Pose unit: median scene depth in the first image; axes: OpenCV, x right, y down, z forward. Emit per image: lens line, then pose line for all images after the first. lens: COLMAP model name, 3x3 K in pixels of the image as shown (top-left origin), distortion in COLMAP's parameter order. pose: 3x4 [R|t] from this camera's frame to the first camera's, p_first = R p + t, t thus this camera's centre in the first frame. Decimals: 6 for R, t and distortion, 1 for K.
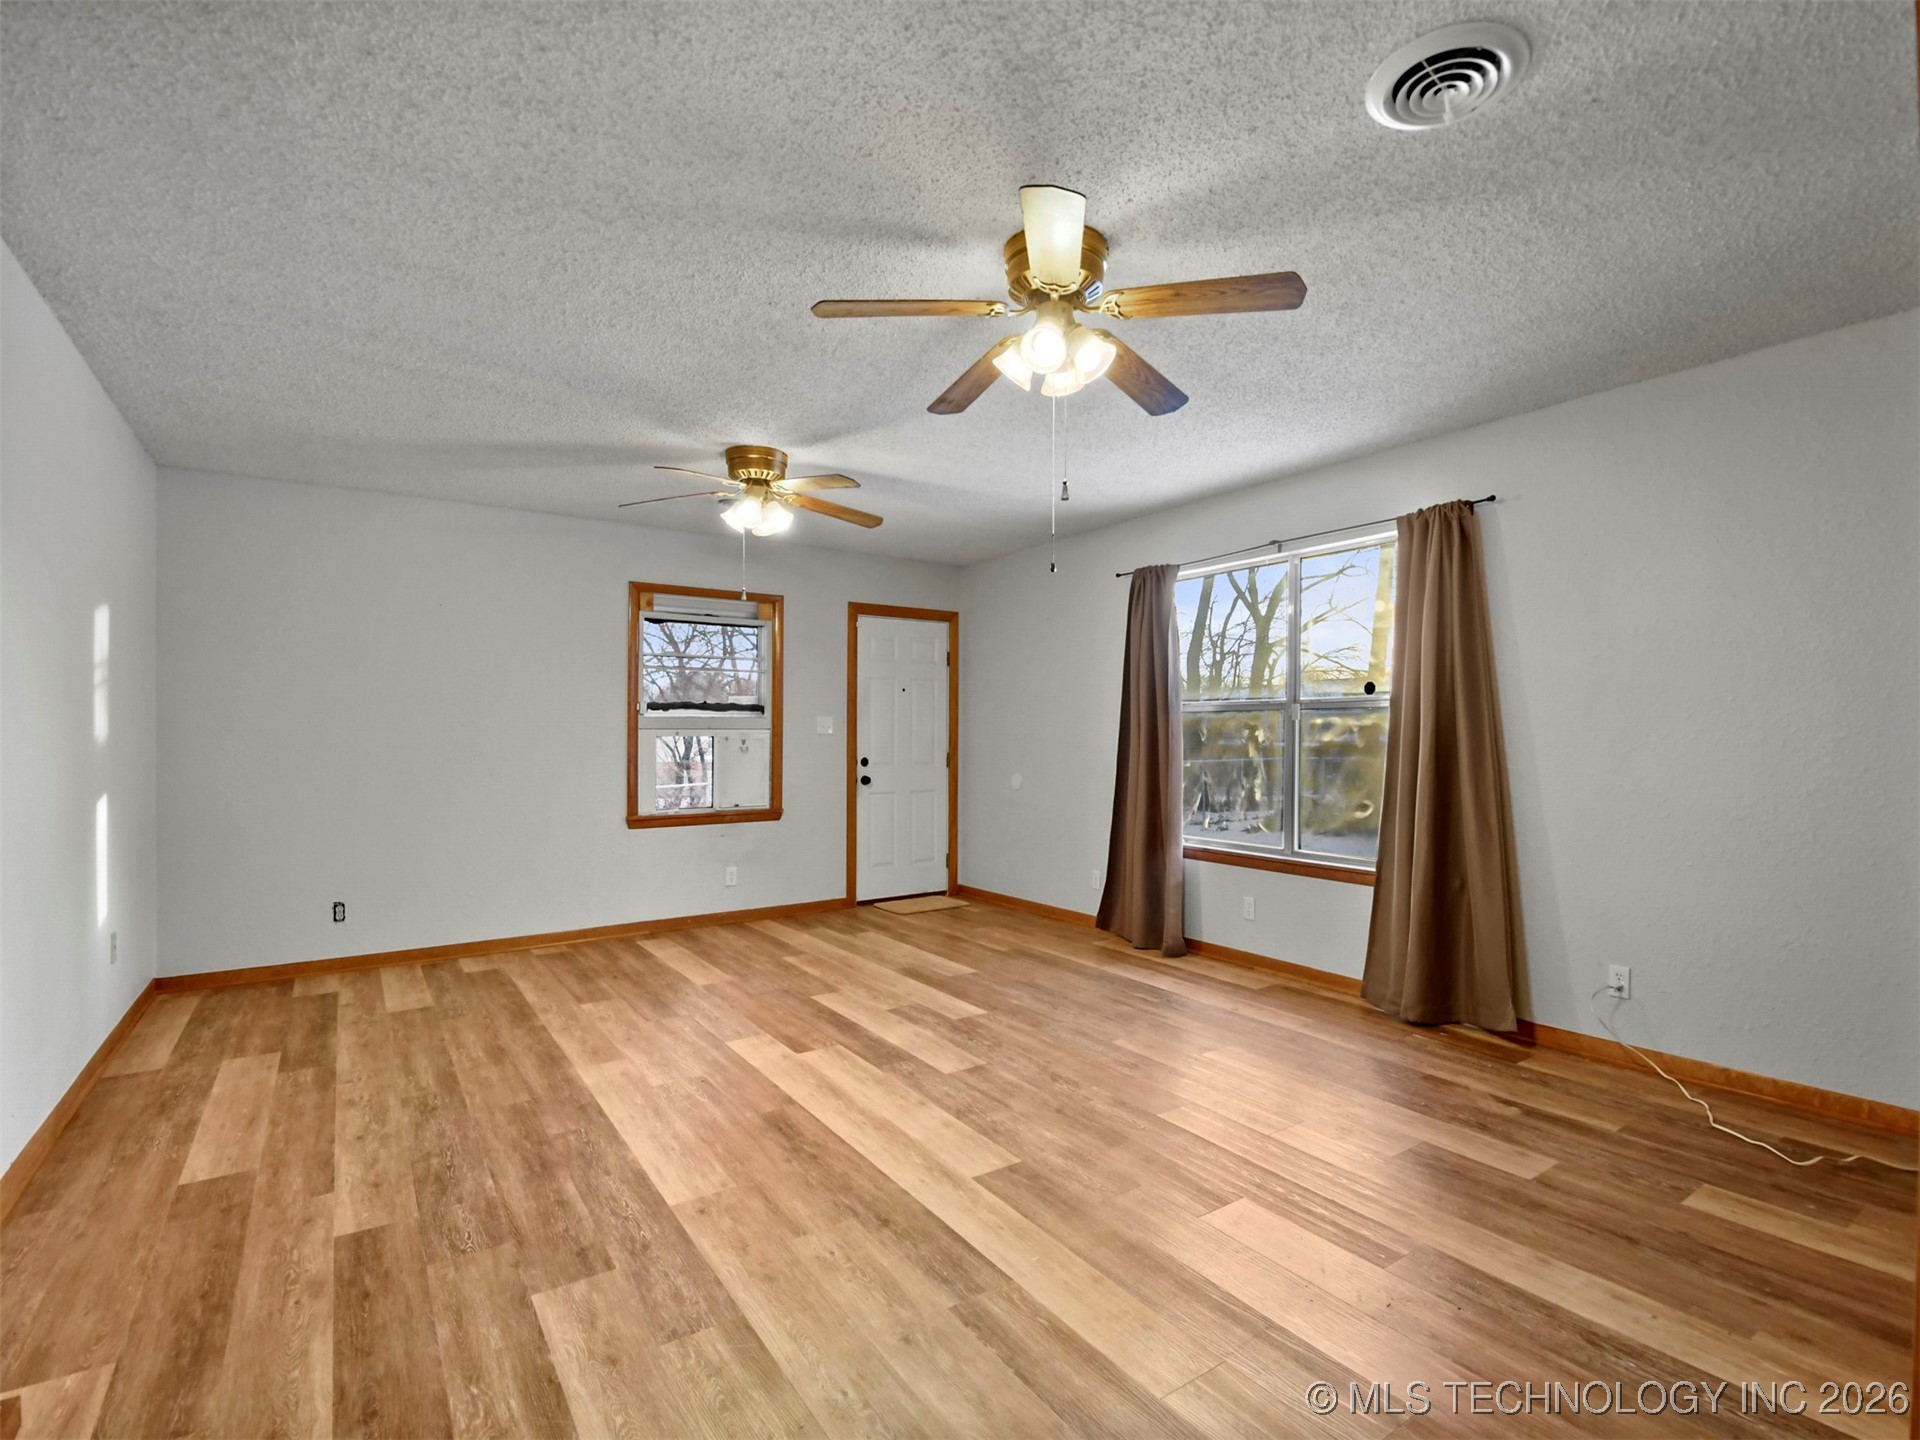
lens RADIAL K [[881.4, 0, 932.2], [0, 881.4, 727.7], [0, 0, 1]] dist [0.017977, -0.019399]
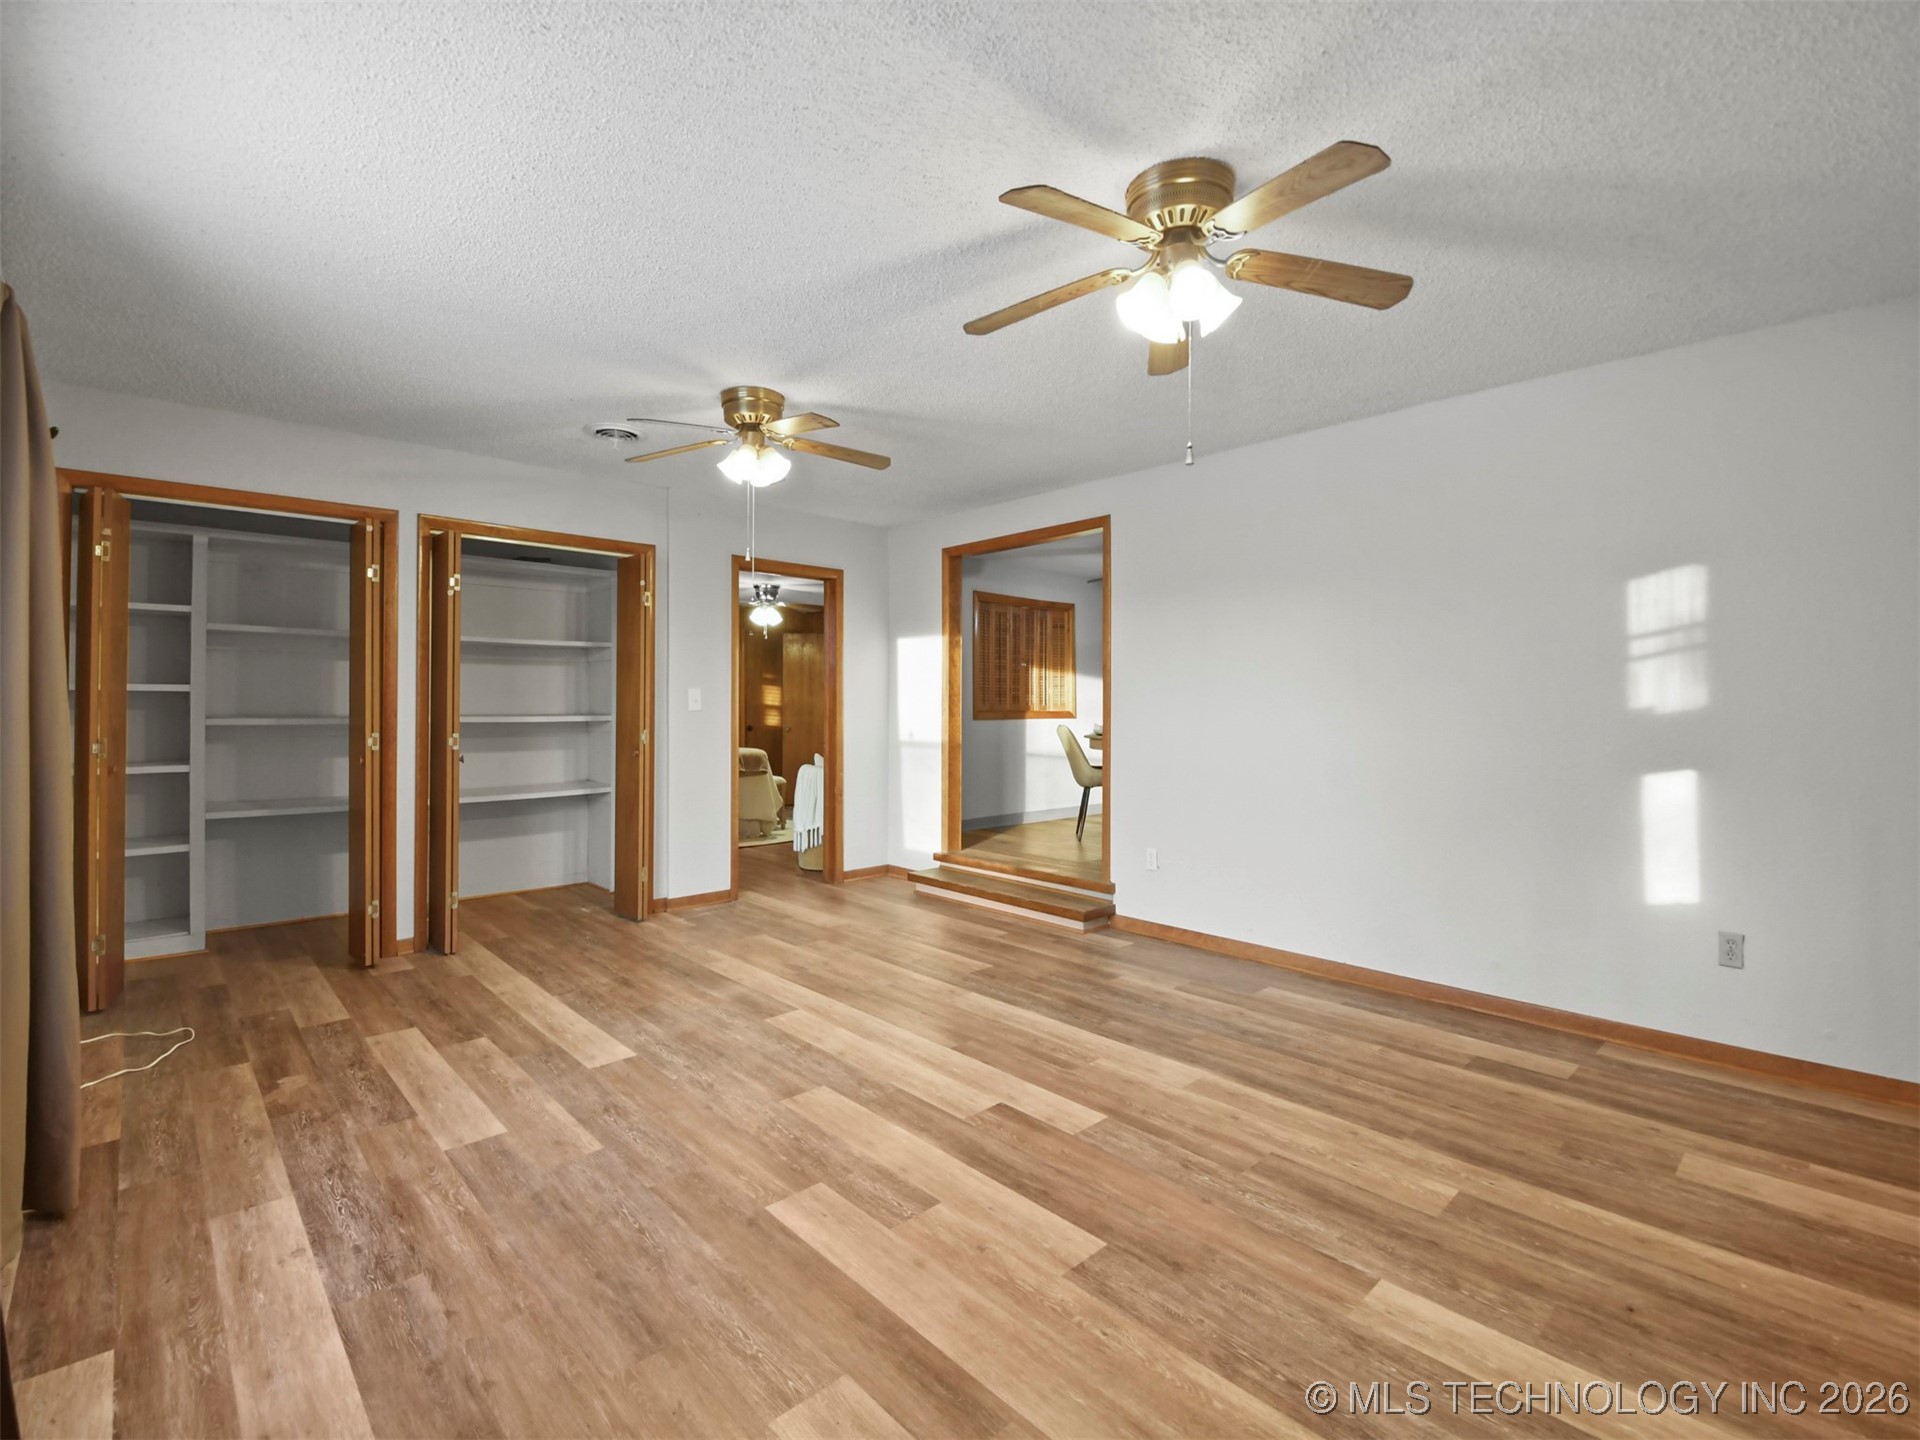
lens RADIAL K [[876.7, 0, 919.2], [0, 876.7, 677.6], [0, 0, 1]] dist [0.019052, -0.019460]
pose [[-0.985225, -0.006046, -0.171156, 0.086991], [0.000354, 0.999303, -0.037340, -0.012489], [0.171262, -0.036849, -0.984536, 2.153326]]
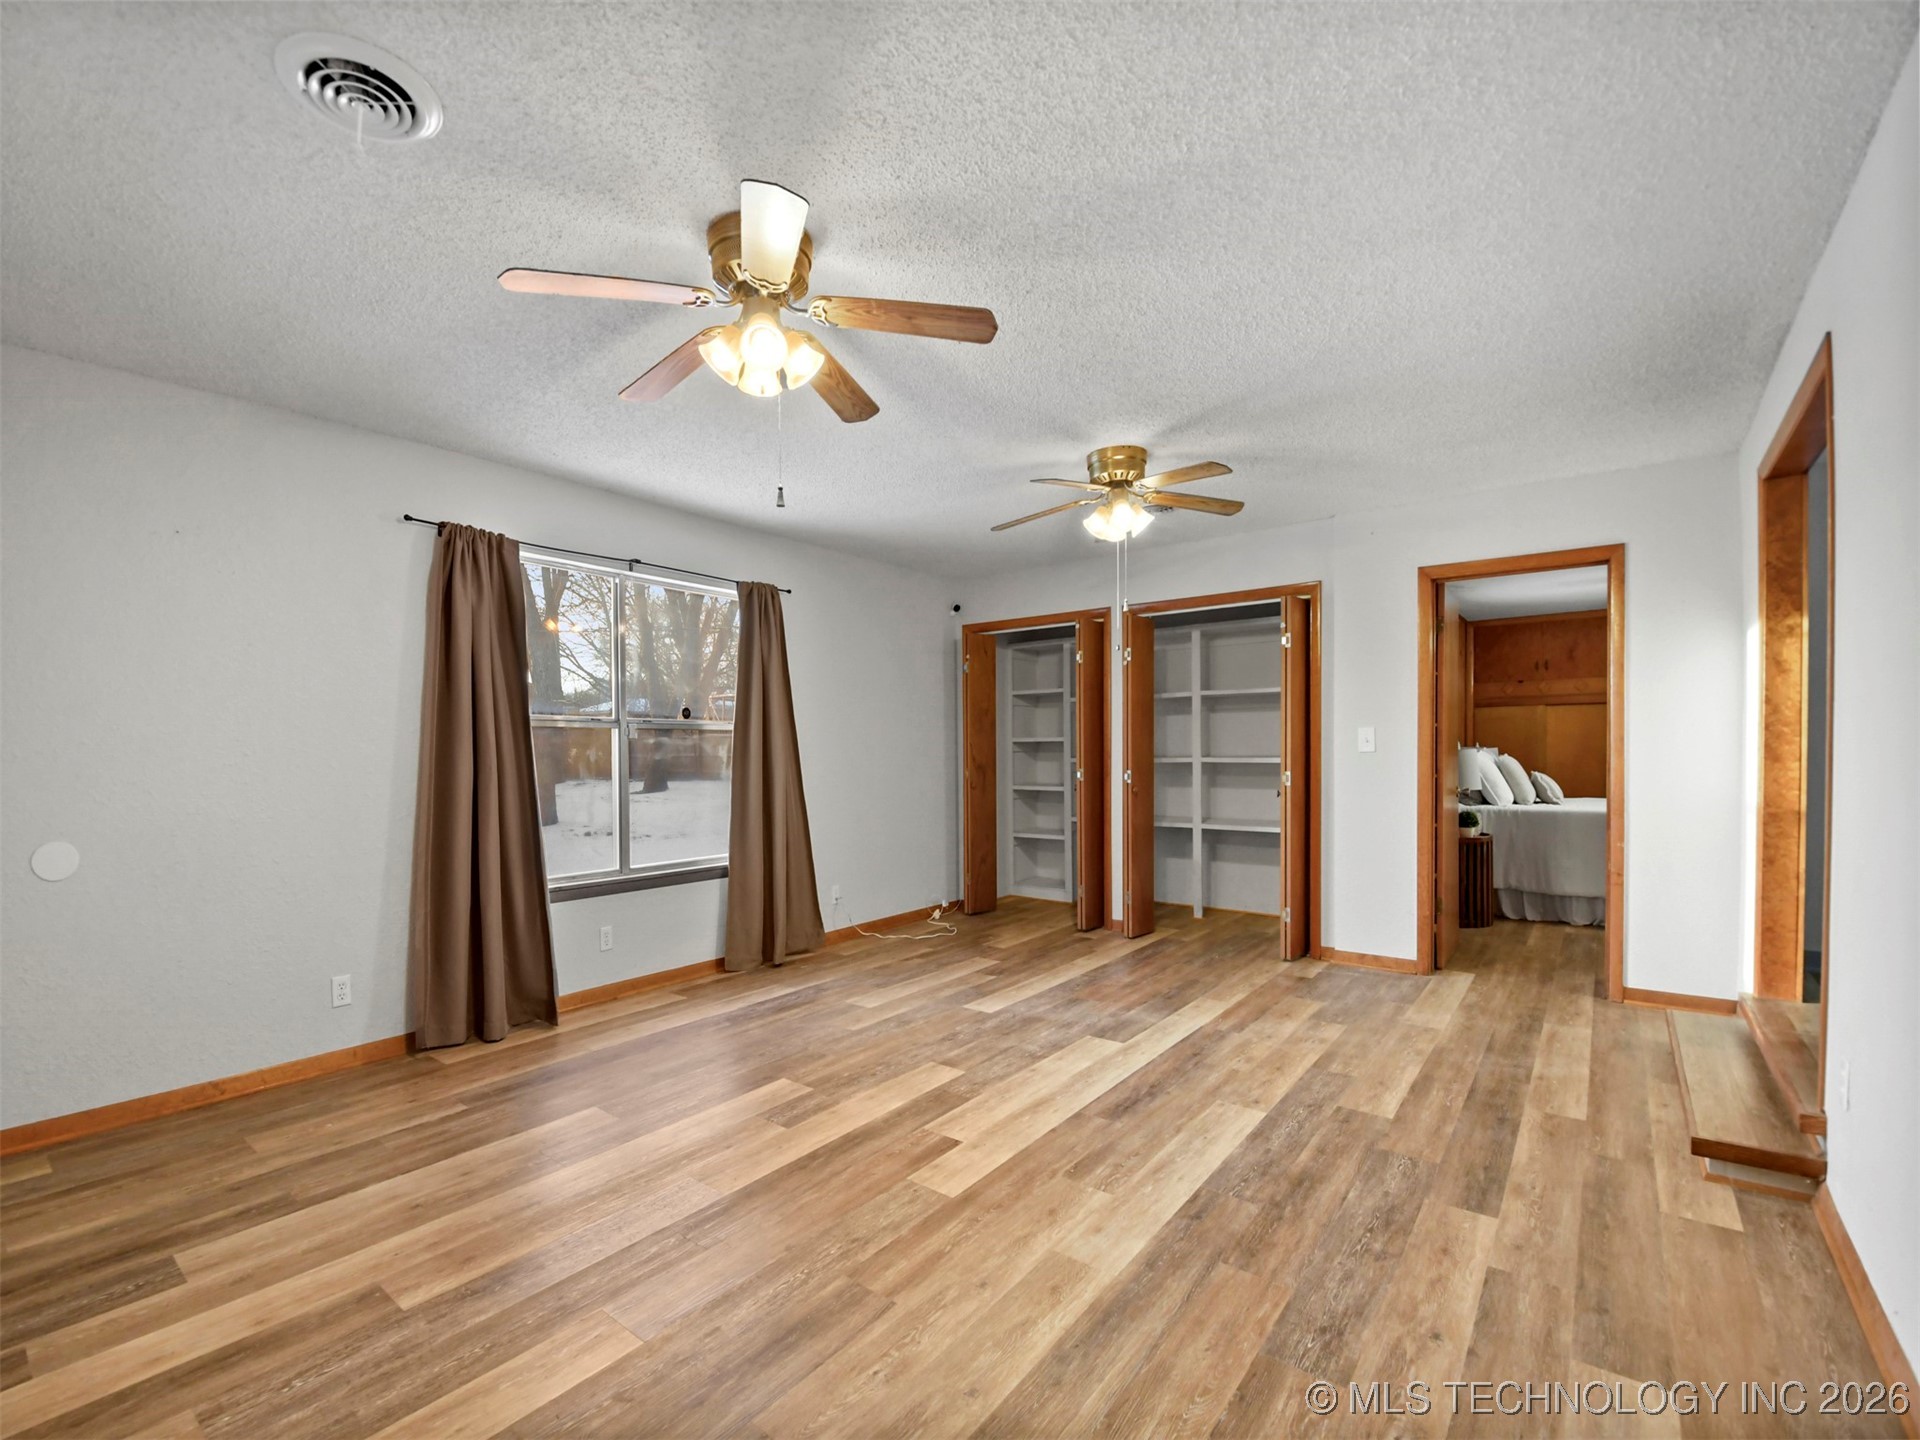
lens RADIAL K [[857.9, 0, 960.7], [0, 857.9, 743.8], [0, 0, 1]] dist [0.014839, -0.017172]
pose [[-0.331118, 0.011122, 0.943524, -1.111426], [0.003195, 0.999938, -0.010665, -0.013668], [-0.943584, -0.000516, -0.331133, 1.497994]]
